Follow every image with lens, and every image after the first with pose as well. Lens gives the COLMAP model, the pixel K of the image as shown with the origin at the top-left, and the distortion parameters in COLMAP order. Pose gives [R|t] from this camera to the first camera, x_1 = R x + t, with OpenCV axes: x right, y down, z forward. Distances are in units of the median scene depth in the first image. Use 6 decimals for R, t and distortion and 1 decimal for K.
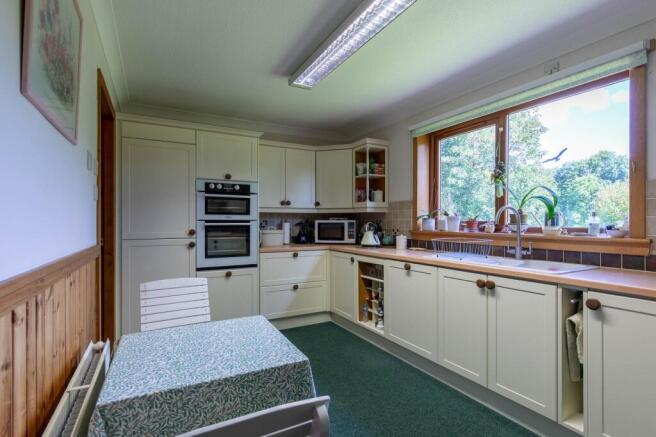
lens RADIAL K [[327.2, 0, 330.0], [0, 327.2, 220.3], [0, 0, 1]] dist [0.012469, -0.006026]
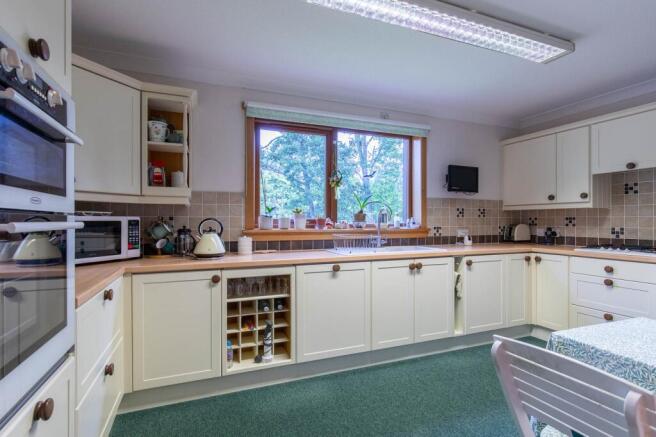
lens RADIAL K [[327.2, 0, 330.0], [0, 327.2, 220.3], [0, 0, 1]] dist [0.012469, -0.006026]
pose [[0.124583, 0.000695, 0.992209, -0.645354], [-0.005135, 0.999987, -0.000056, 0.006542], [-0.992196, -0.005088, 0.124585, 0.847967]]
